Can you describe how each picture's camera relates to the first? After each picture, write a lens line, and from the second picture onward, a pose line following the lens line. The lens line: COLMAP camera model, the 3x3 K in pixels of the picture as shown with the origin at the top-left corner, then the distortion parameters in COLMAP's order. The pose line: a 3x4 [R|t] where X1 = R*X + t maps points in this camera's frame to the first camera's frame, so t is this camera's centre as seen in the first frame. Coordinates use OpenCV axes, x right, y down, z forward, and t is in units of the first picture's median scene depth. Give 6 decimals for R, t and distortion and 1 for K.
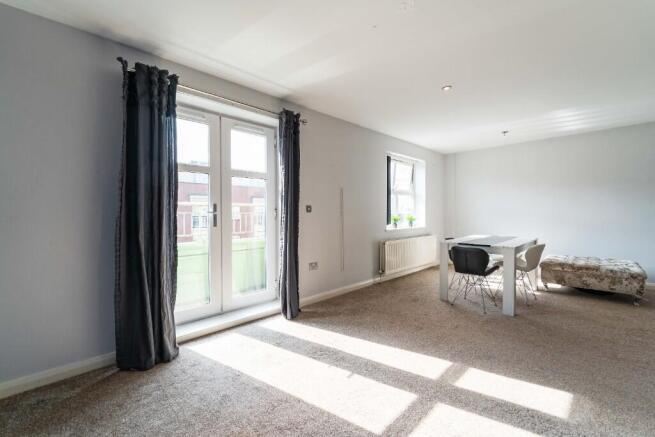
lens RADIAL K [[264.7, 0, 327.5], [0, 264.7, 218.5], [0, 0, 1]] dist [-0.000088, -0.000098]
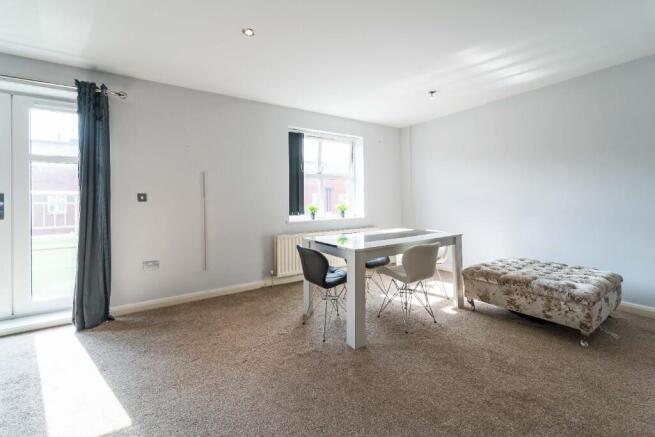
lens RADIAL K [[271.4, 0, 327.5], [0, 271.4, 204.2], [0, 0, 1]] dist [-0.000576, -0.000102]
pose [[0.983852, -0.008418, -0.178784, 0.657603], [0.006476, 0.999914, -0.011442, -0.001058], [0.178865, 0.010100, 0.983822, 0.248502]]
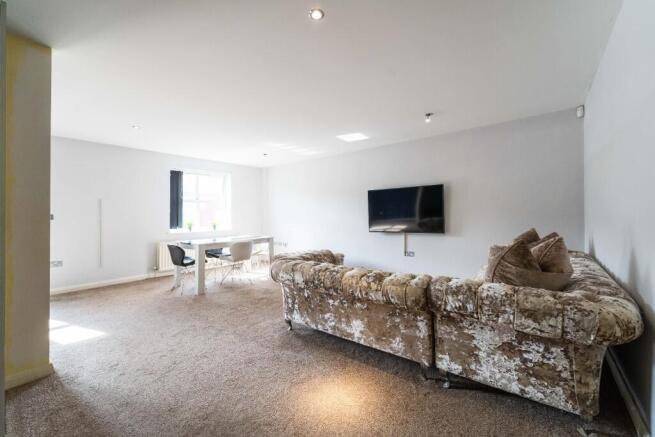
lens RADIAL K [[271.8, 0, 328.9], [0, 271.8, 213.4], [0, 0, 1]] dist [-0.000046, -0.000073]
pose [[0.990356, -0.007269, 0.138353, 1.021629], [0.011753, 0.999431, -0.031618, 0.002030], [-0.138045, 0.032939, 0.989878, -0.422303]]
